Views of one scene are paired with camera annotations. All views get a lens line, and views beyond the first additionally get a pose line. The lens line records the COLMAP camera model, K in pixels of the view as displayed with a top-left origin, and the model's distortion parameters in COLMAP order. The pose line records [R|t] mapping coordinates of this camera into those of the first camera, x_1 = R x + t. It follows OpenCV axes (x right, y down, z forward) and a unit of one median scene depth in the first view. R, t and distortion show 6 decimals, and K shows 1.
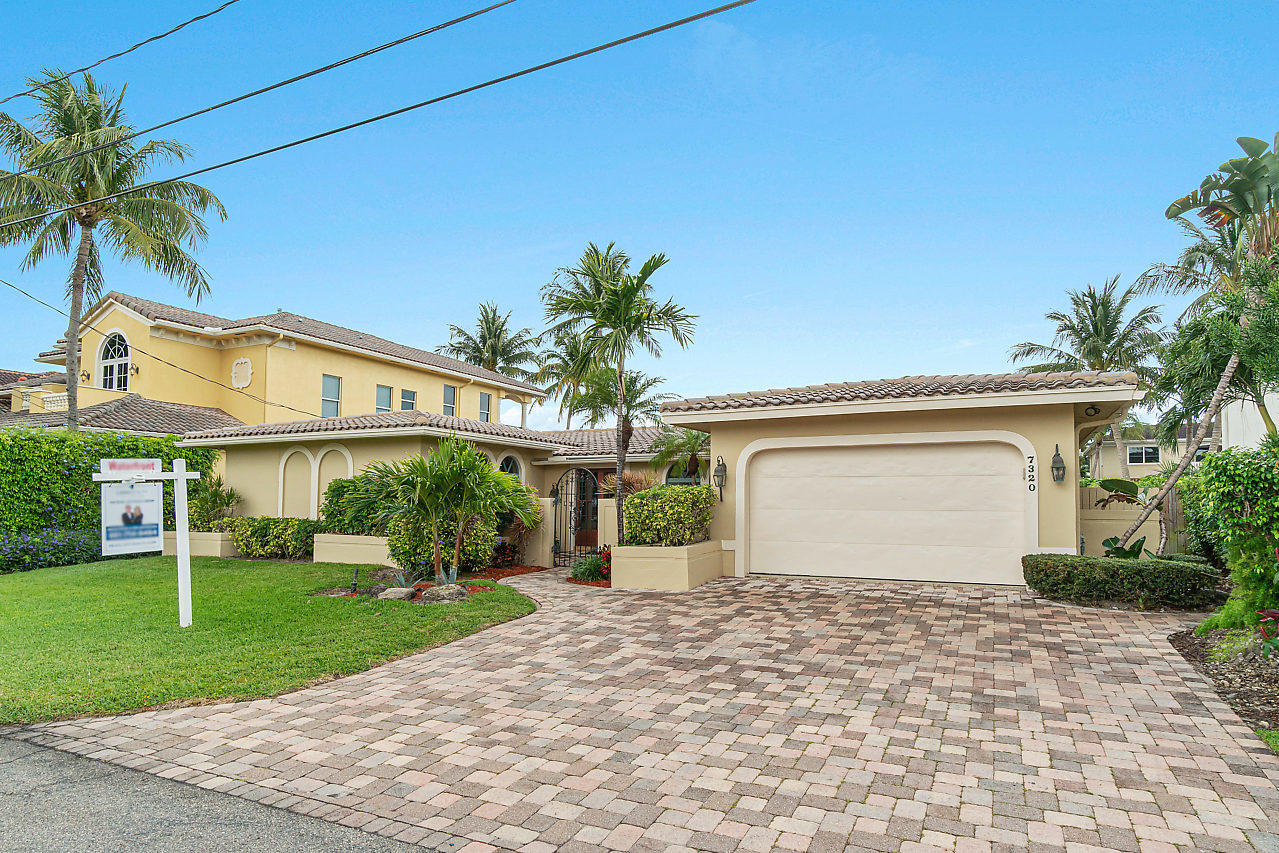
lens RADIAL K [[564.0, 0, 653.2], [0, 564.0, 426.0], [0, 0, 1]] dist [-0.004603, 0.001688]
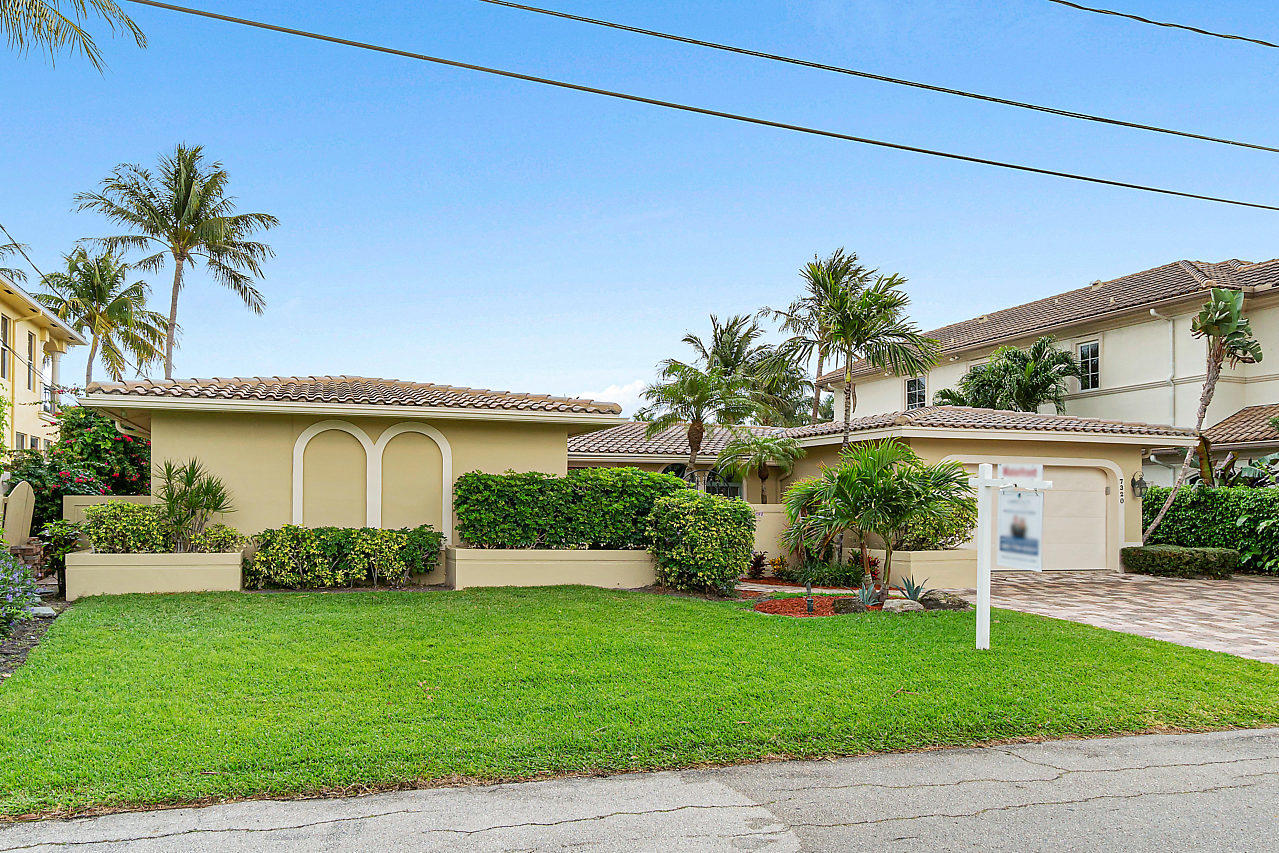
lens RADIAL K [[636.8, 0, 620.4], [0, 636.8, 431.3], [0, 0, 1]] dist [-0.002060, 0.001131]
pose [[0.849369, 0.068223, 0.523371, -0.944135], [-0.079942, 0.996799, -0.000198, 0.026753], [-0.521710, -0.041671, 0.852105, 0.221978]]
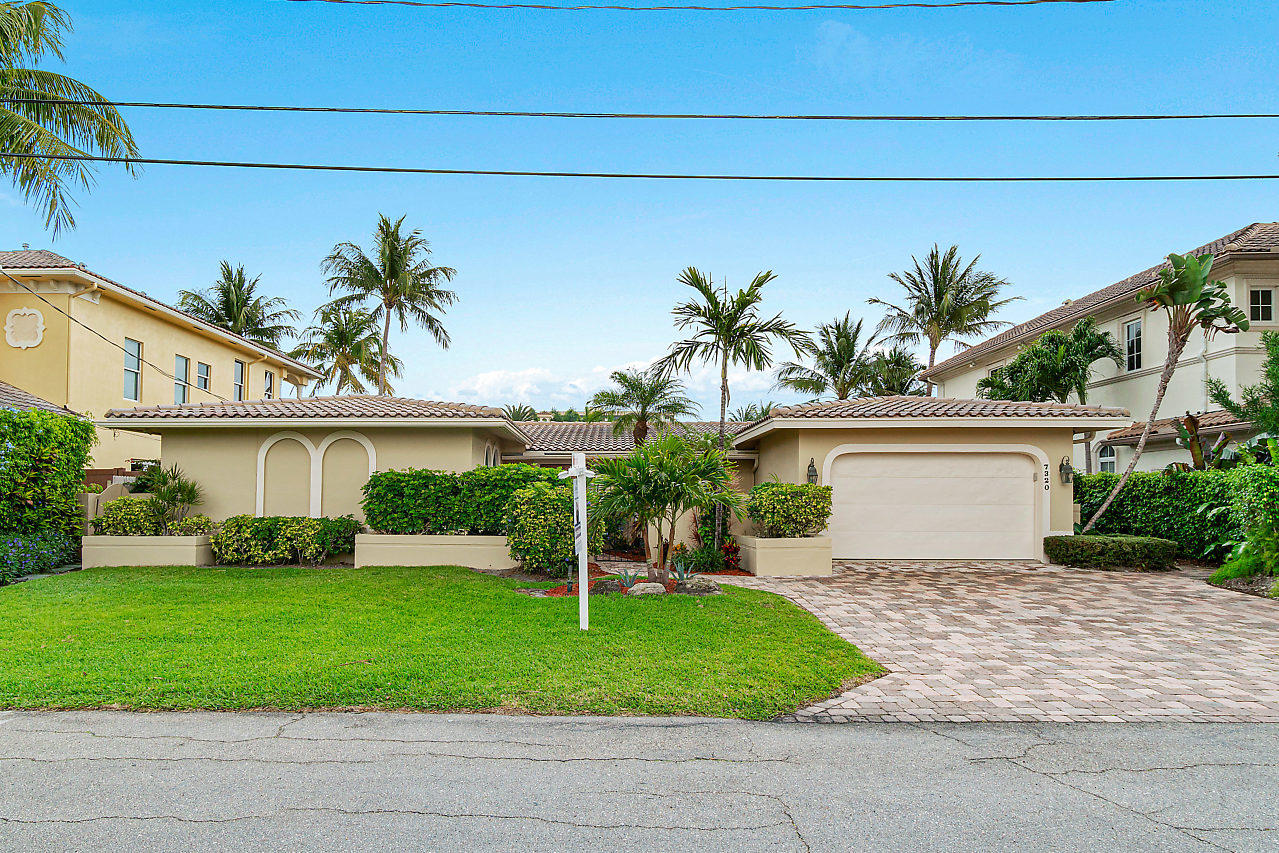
lens RADIAL K [[564.0, 0, 631.4], [0, 564.0, 427.6], [0, 0, 1]] dist [-0.004603, 0.001688]
pose [[0.942989, 0.041189, 0.330266, -0.541233], [-0.044546, 0.999004, 0.002601, 0.005082], [-0.329830, -0.017165, 0.943884, 0.040168]]
